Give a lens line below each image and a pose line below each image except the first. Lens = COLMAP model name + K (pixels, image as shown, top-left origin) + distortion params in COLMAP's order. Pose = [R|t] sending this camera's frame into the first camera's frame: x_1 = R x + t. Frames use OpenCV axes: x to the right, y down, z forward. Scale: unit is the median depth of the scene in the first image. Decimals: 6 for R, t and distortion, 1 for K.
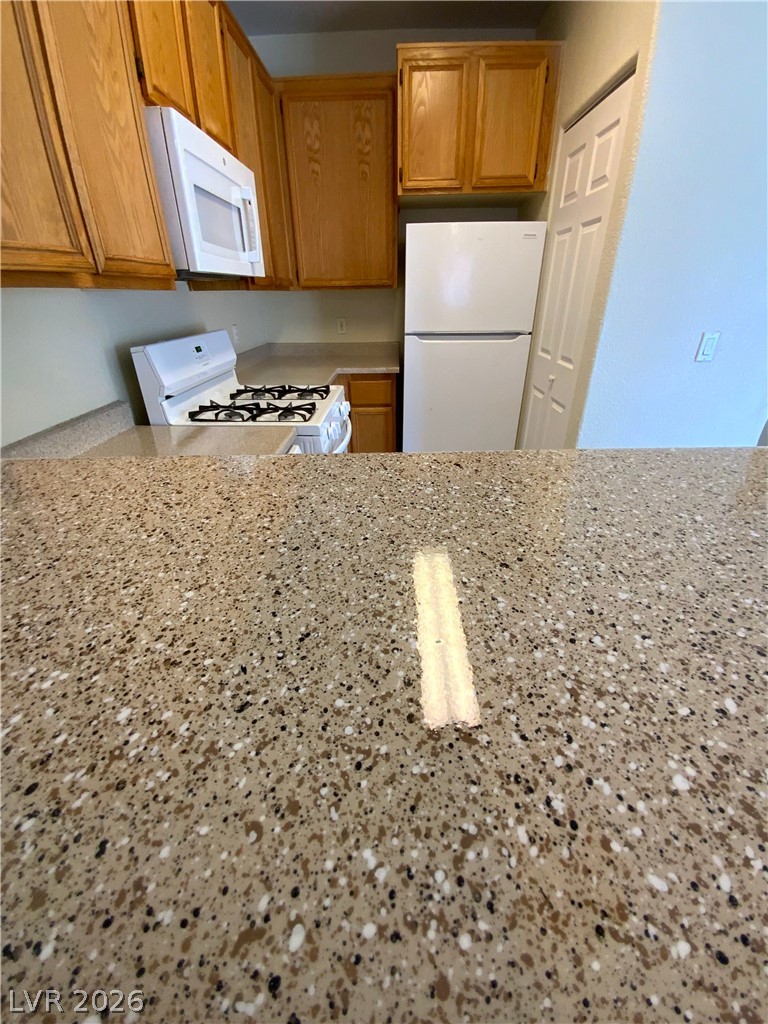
lens RADIAL K [[412.7, 0, 384.5], [0, 412.7, 507.7], [0, 0, 1]] dist [0.020320, -0.019013]
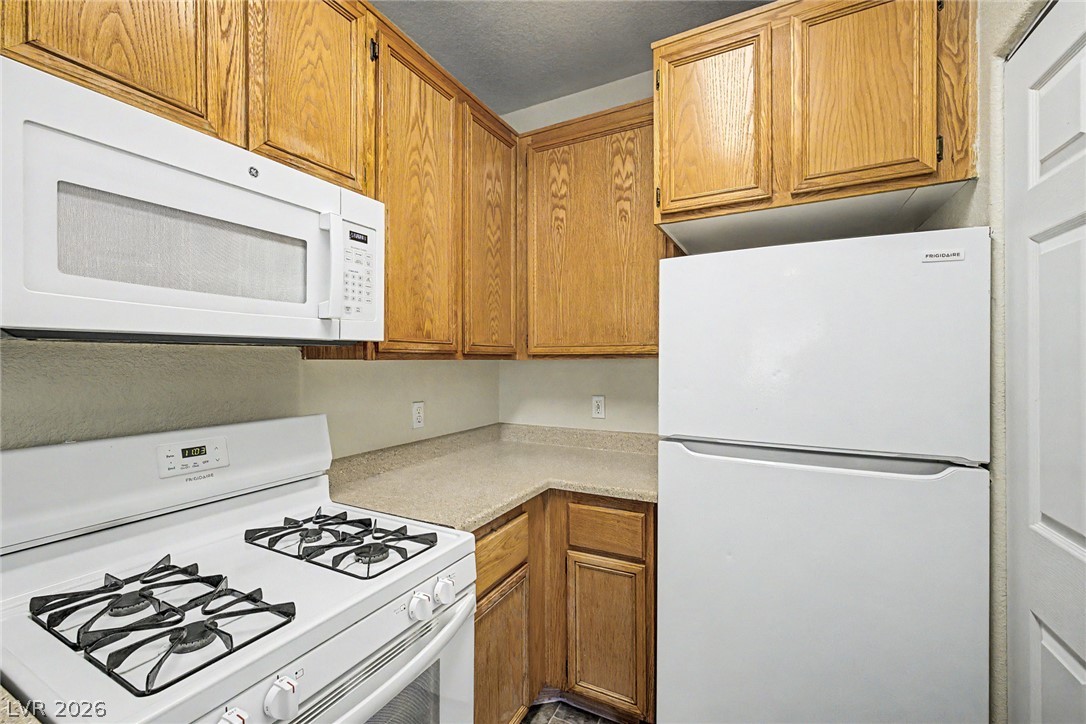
lens RADIAL K [[451.7, 0, 539.9], [0, 451.7, 357.6], [0, 0, 1]] dist [0.002821, 0.000057]
pose [[0.895421, 0.010598, -0.445093, 0.204625], [-0.216854, 0.883496, -0.415221, -0.303386], [0.388838, 0.468318, 0.793400, 0.567404]]
